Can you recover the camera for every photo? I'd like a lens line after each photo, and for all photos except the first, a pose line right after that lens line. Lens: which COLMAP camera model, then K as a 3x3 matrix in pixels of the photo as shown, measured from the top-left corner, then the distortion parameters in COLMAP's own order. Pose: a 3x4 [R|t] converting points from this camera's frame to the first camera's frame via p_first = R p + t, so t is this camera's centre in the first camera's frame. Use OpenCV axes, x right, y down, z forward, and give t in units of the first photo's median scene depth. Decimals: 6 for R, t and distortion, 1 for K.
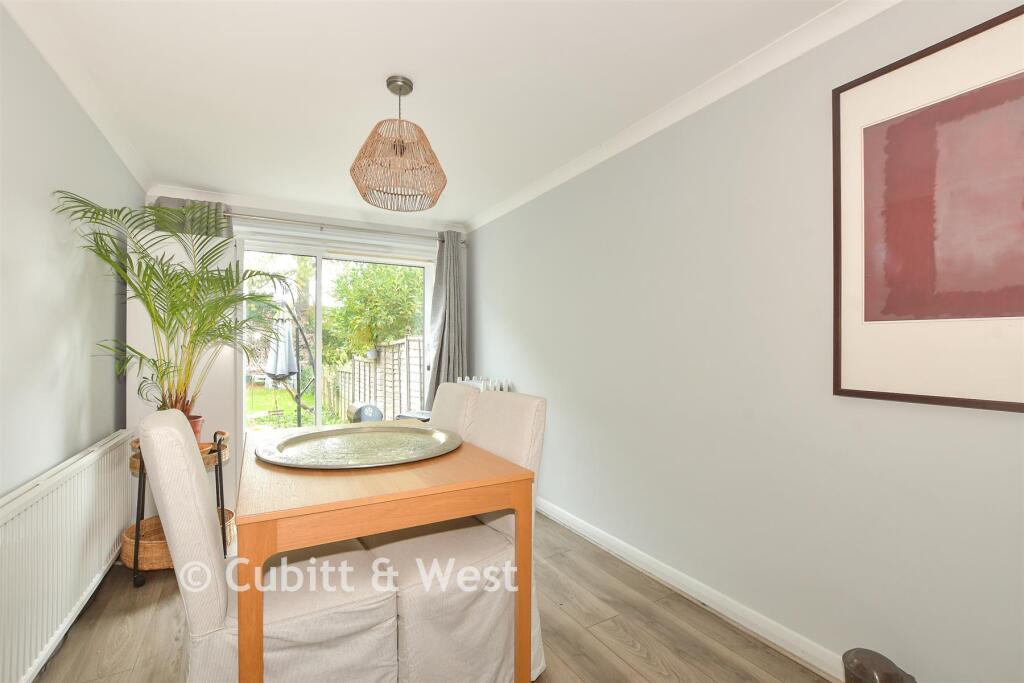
lens RADIAL K [[456.7, 0, 516.2], [0, 456.7, 342.4], [0, 0, 1]] dist [-0.004411, -0.000801]
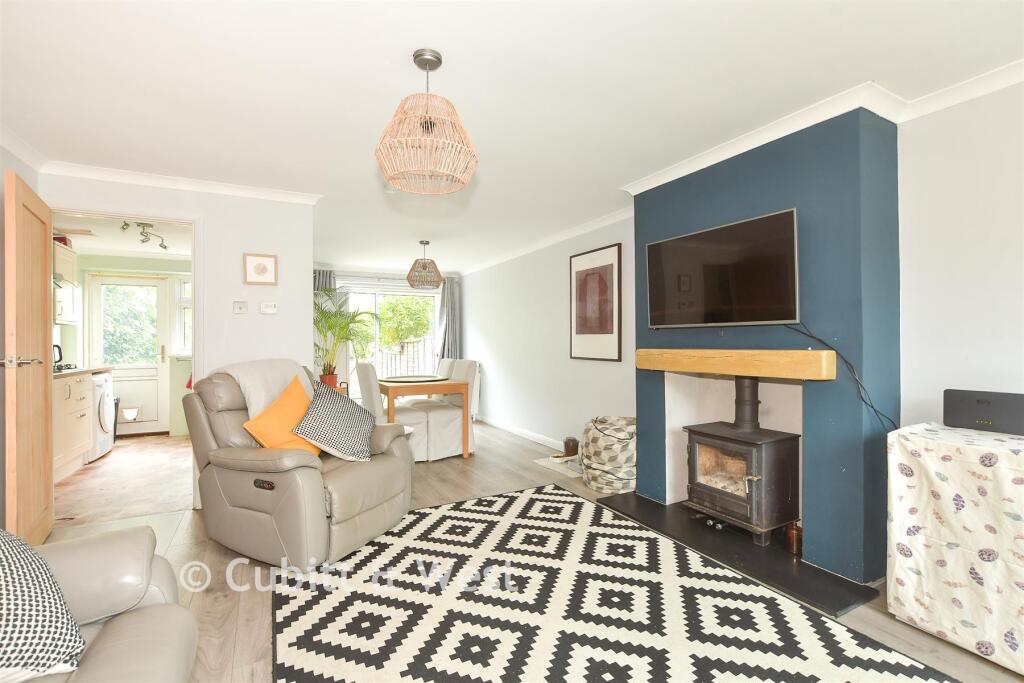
lens RADIAL K [[456.7, 0, 515.2], [0, 456.7, 341.4], [0, 0, 1]] dist [-0.004411, -0.000801]
pose [[0.999677, -0.004332, -0.025027, 0.146756], [0.004542, 0.999955, 0.008338, -0.009182], [0.024990, -0.008449, 0.999652, -0.719328]]
